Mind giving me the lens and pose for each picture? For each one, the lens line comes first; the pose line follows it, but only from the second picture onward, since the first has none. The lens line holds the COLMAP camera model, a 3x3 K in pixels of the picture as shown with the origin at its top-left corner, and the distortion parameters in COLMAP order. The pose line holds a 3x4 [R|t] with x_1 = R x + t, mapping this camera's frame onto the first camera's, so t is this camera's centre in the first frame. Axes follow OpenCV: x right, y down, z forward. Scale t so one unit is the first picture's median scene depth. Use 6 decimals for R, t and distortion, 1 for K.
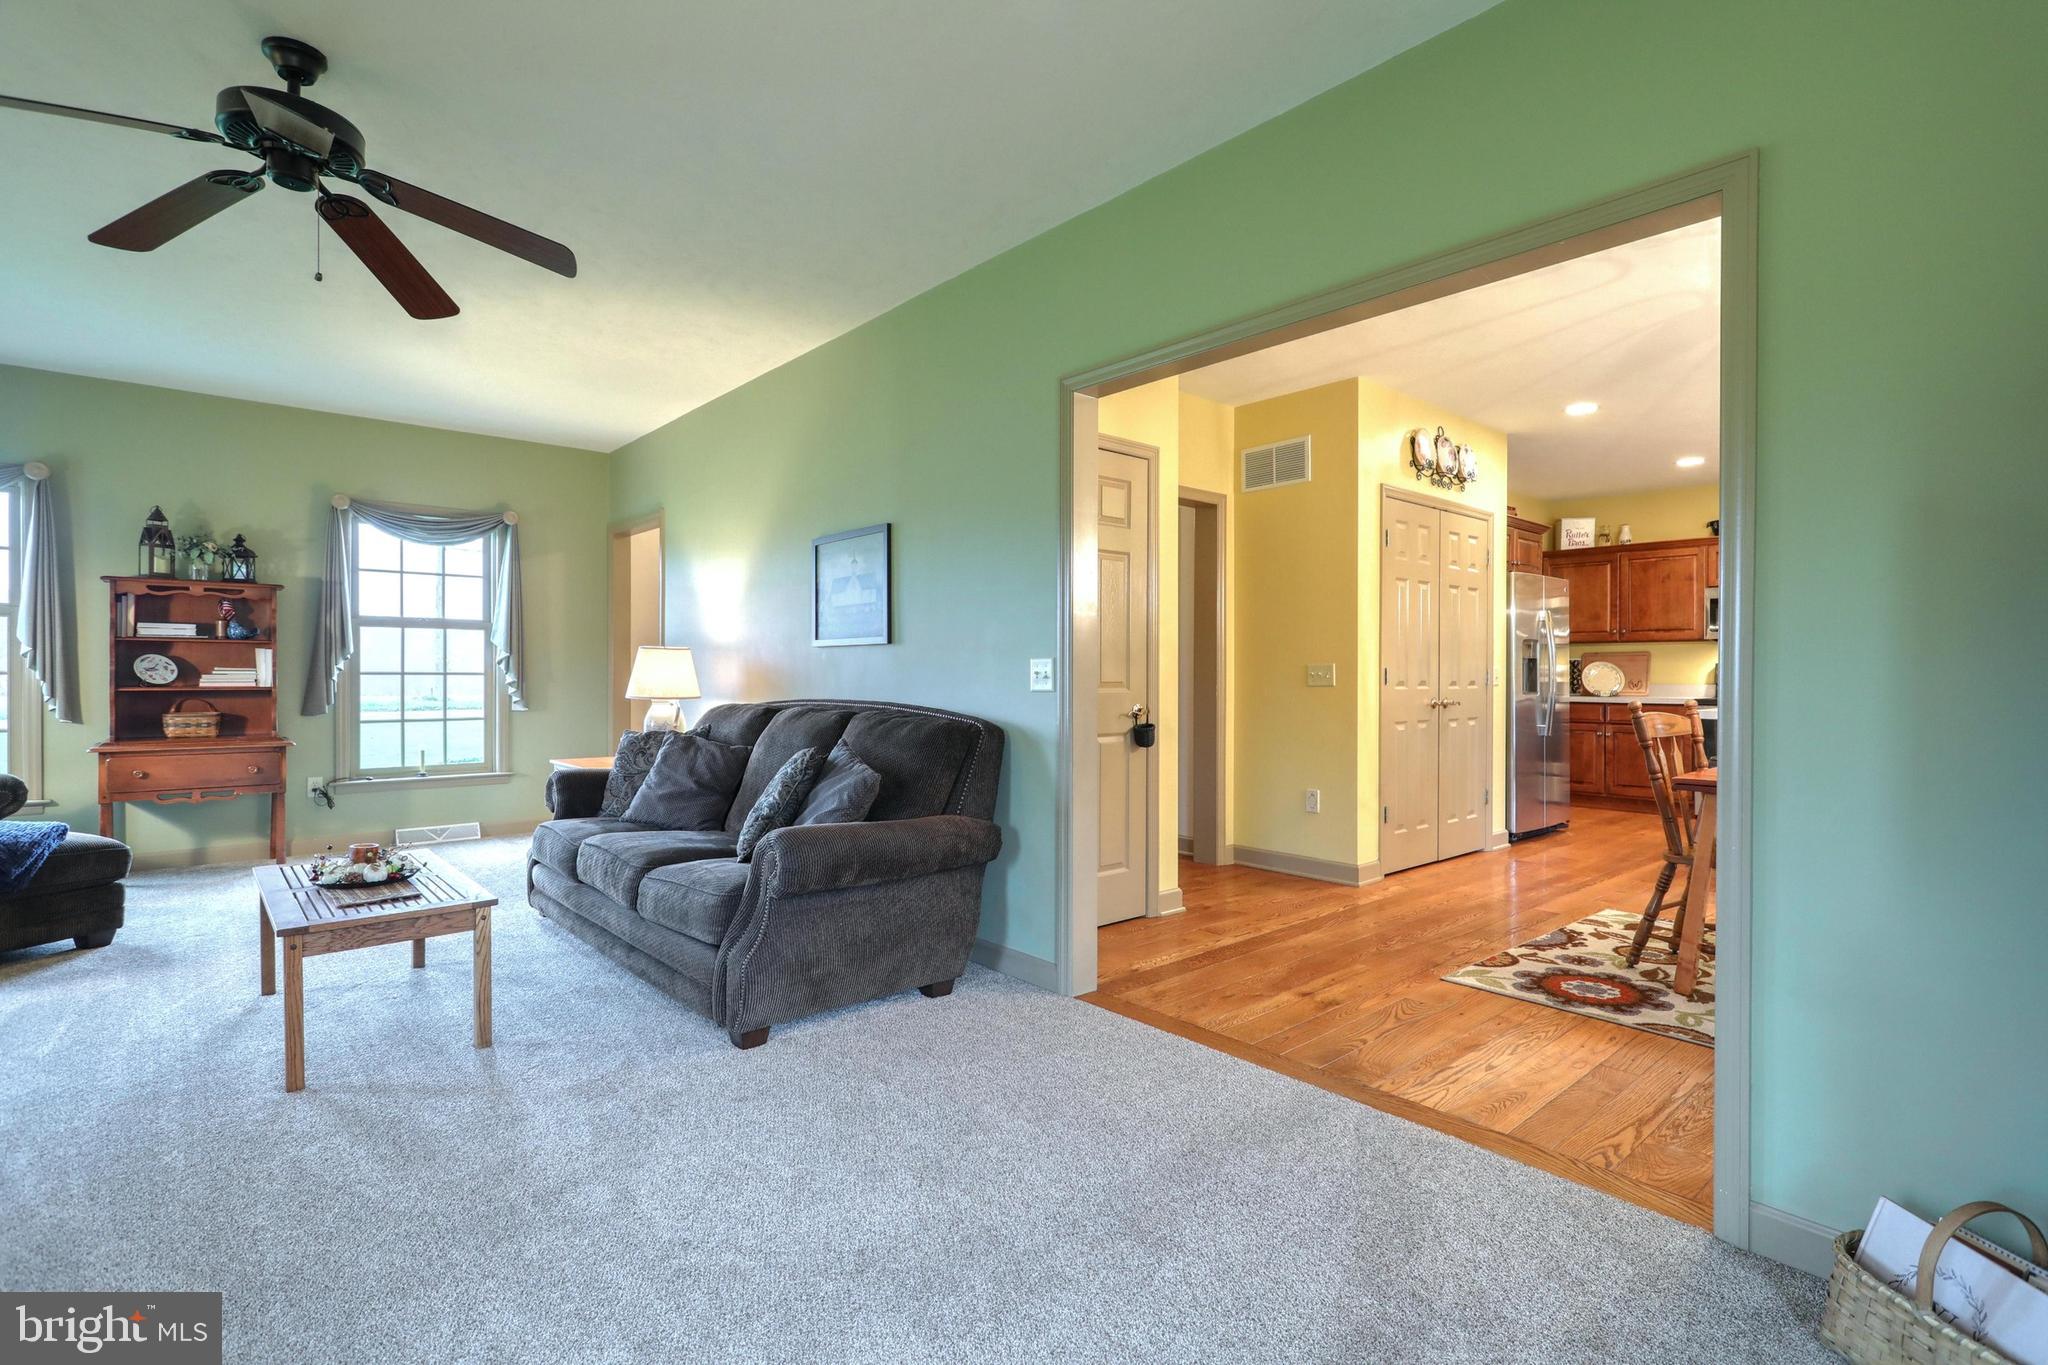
lens RADIAL K [[974.2, 0, 1035.8], [0, 974.2, 678.8], [0, 0, 1]] dist [-0.003271, 0.003257]
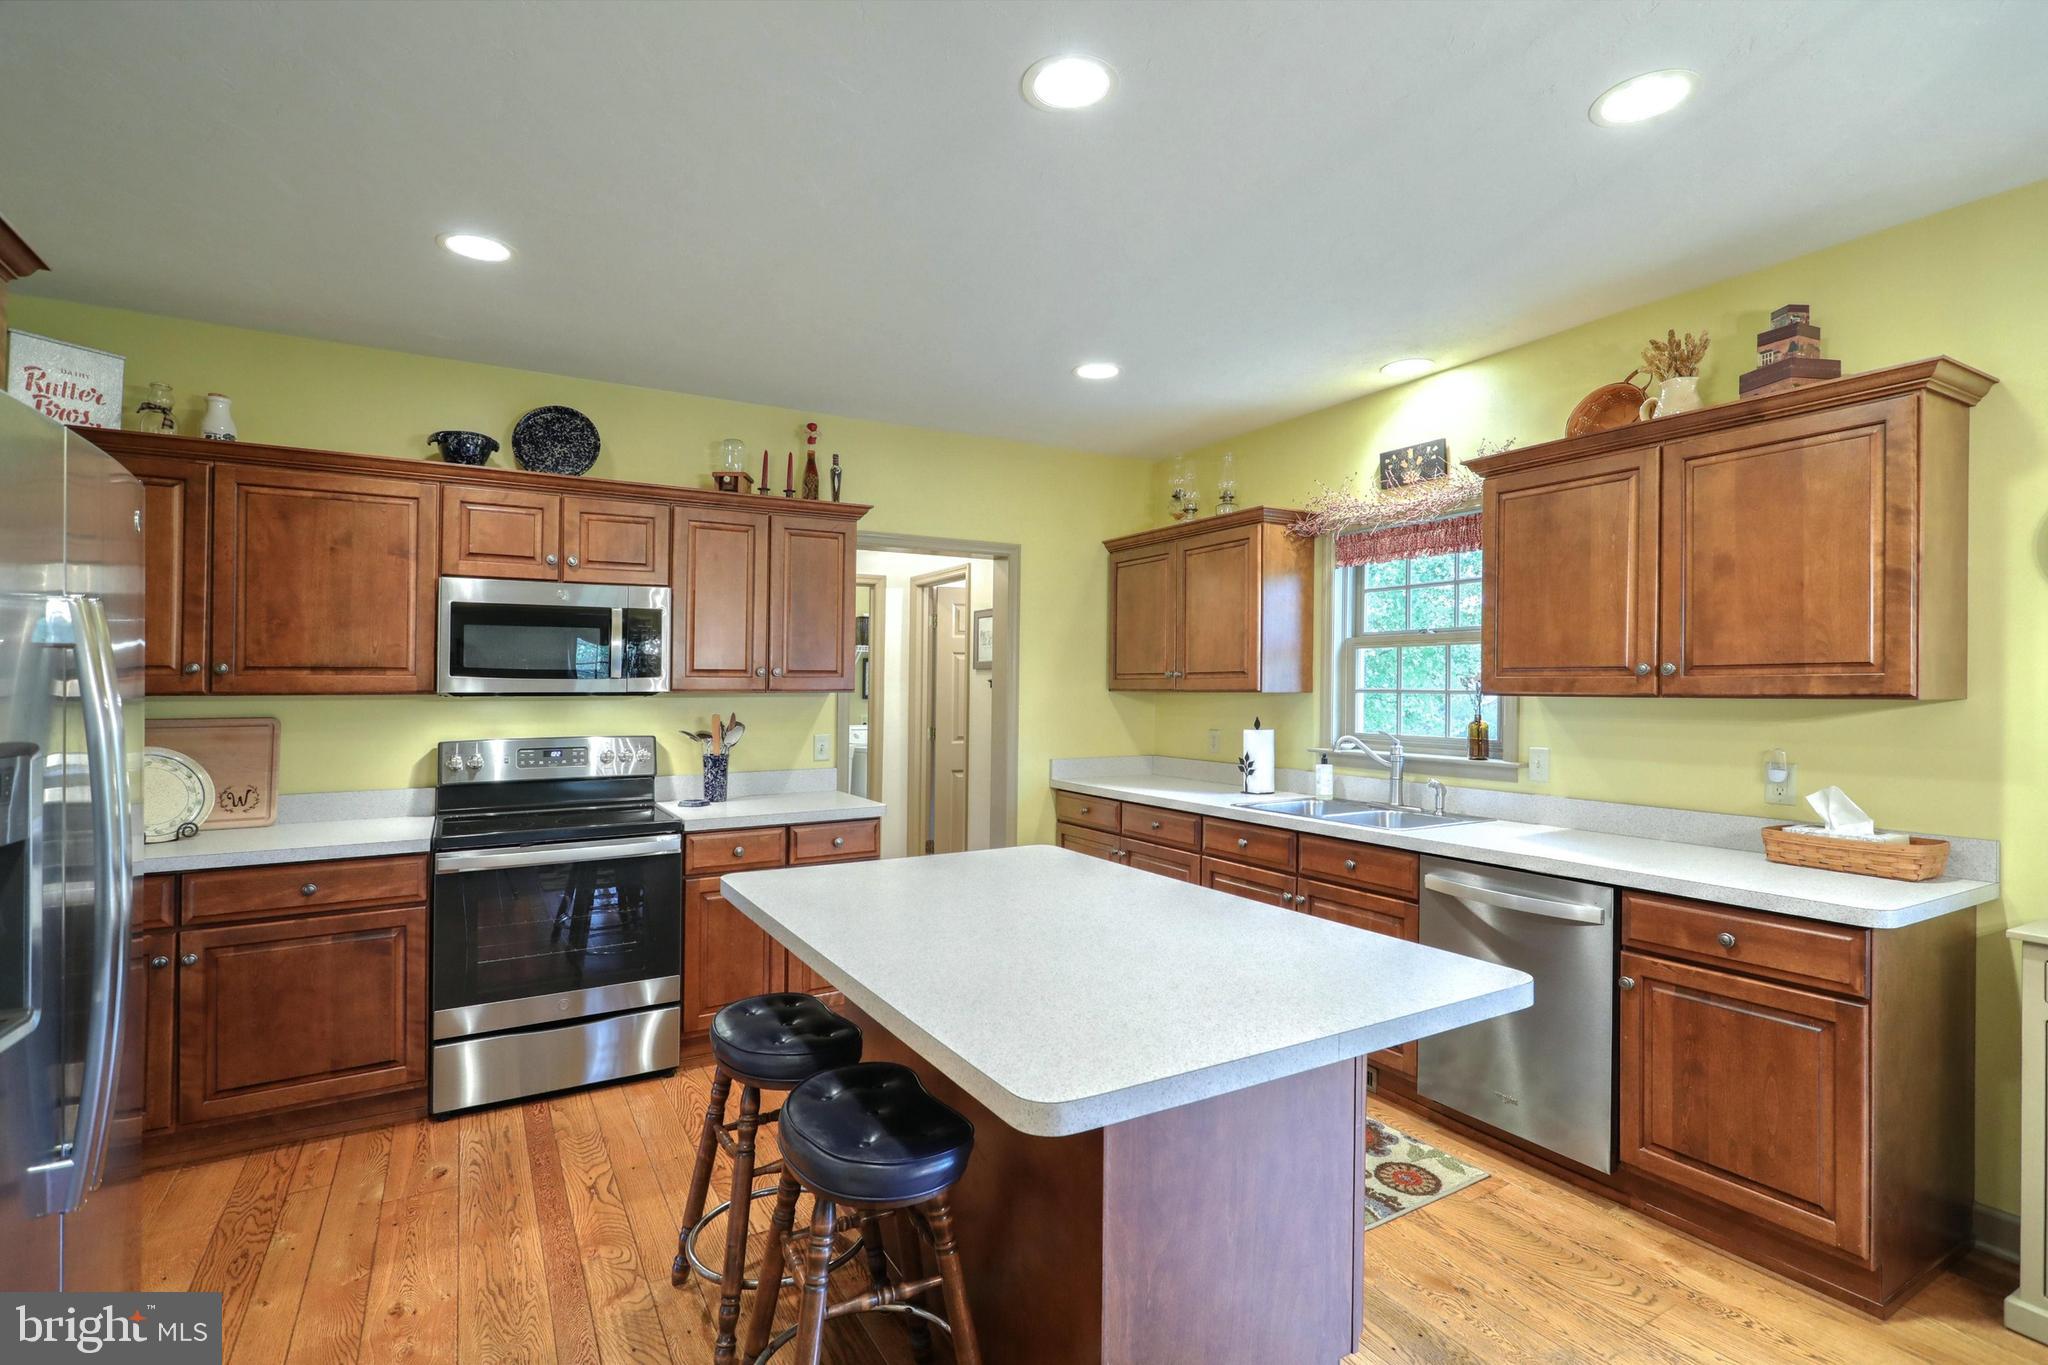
lens RADIAL K [[974.2, 0, 1047.0], [0, 974.2, 668.6], [0, 0, 1]] dist [-0.003271, 0.003257]
pose [[0.185454, 0.016393, 0.982516, 0.604752], [0.004317, 0.999838, -0.017497, -0.084219], [-0.982643, 0.007486, 0.185353, 1.279795]]
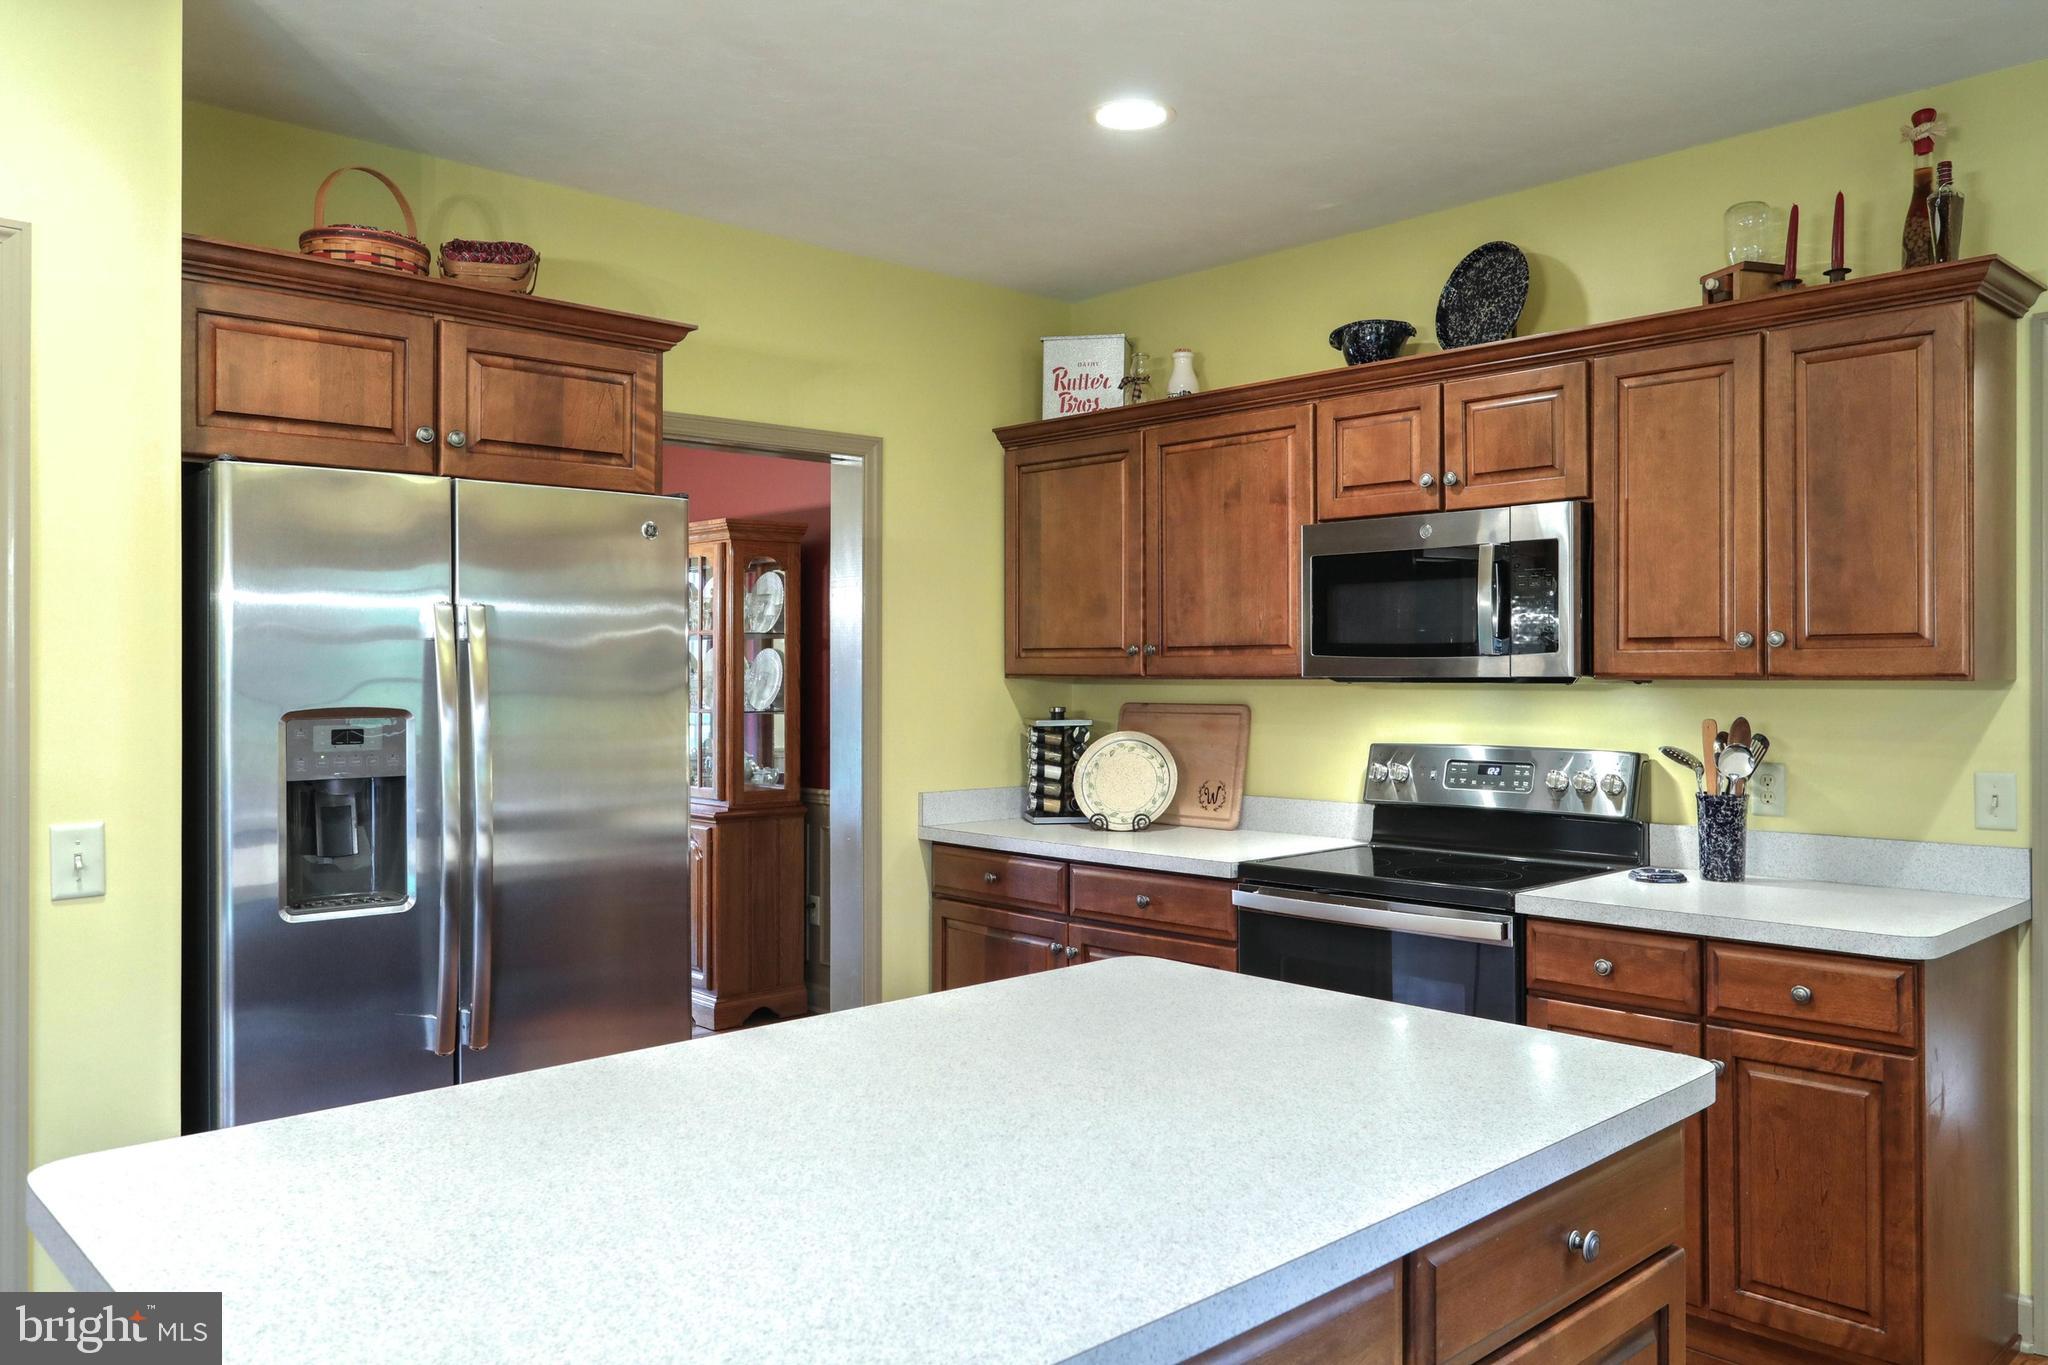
lens RADIAL K [[1500.7, 0, 1043.3], [0, 1500.7, 663.1], [0, 0, 1]] dist [-0.010047, 0.010002]
pose [[0.999419, -0.002506, 0.033984, 1.145301], [0.002807, 0.999957, -0.008811, -0.081316], [-0.033960, 0.008901, 0.999384, 0.961820]]
